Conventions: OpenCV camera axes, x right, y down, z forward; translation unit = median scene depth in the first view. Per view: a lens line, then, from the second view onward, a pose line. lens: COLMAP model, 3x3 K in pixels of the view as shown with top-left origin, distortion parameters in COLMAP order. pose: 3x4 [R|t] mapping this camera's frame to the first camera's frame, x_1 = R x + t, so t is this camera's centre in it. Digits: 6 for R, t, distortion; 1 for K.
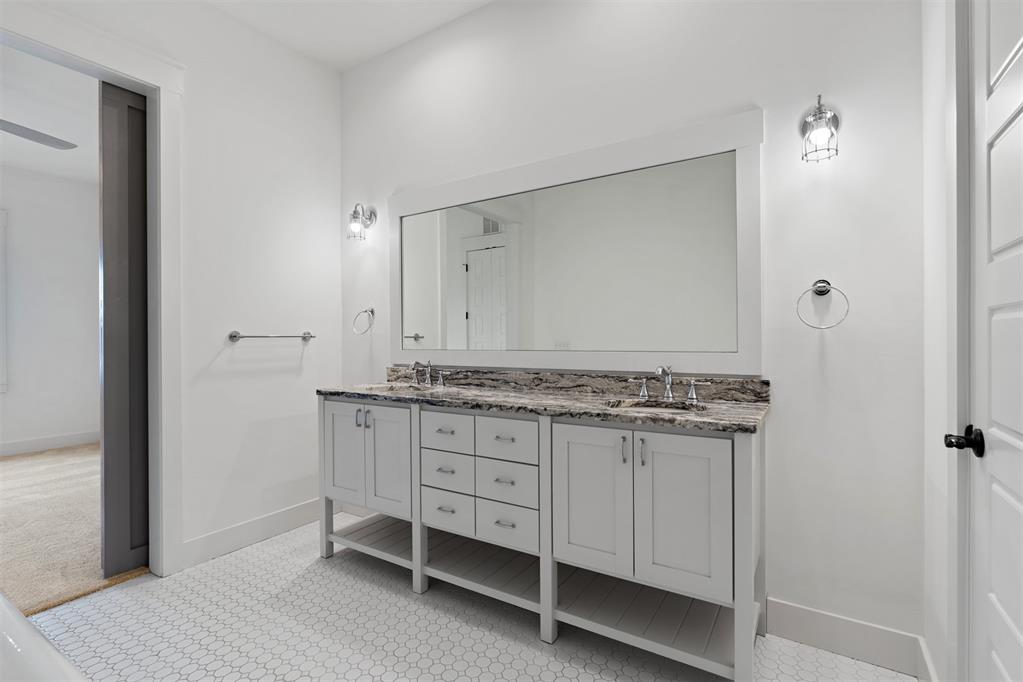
lens RADIAL K [[470.0, 0, 509.3], [0, 470.0, 342.7], [0, 0, 1]] dist [-0.005274, 0.000951]
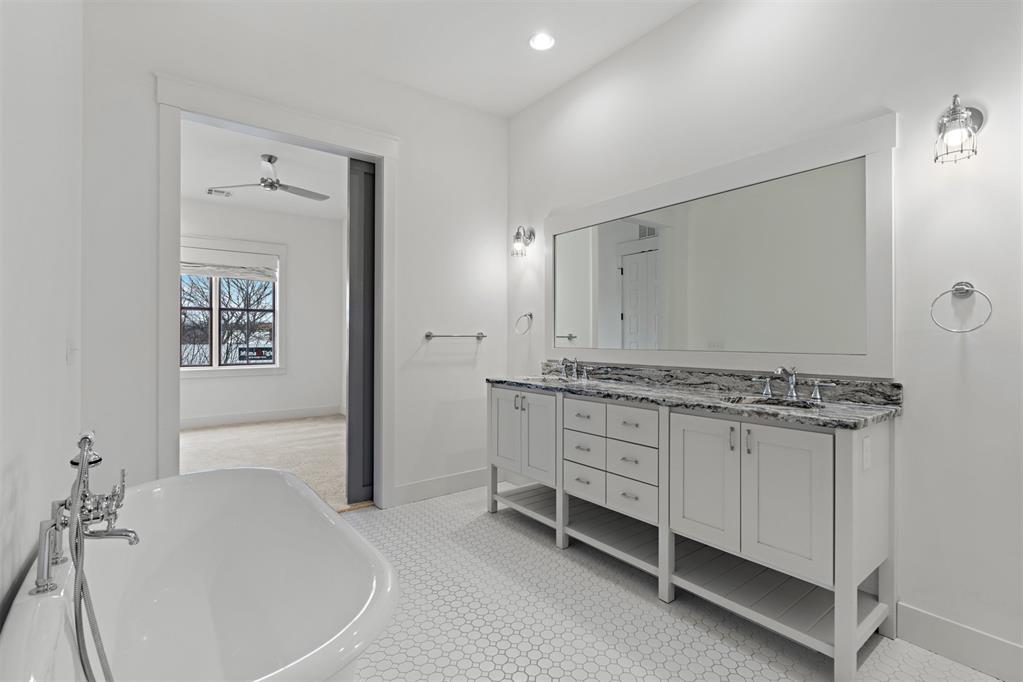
lens RADIAL K [[470.0, 0, 509.3], [0, 470.0, 342.7], [0, 0, 1]] dist [-0.005274, 0.000951]
pose [[0.937380, 0.011220, -0.348129, 0.096153], [-0.010516, 0.999937, 0.003910, -0.001623], [0.348151, -0.000004, 0.937439, -0.180423]]
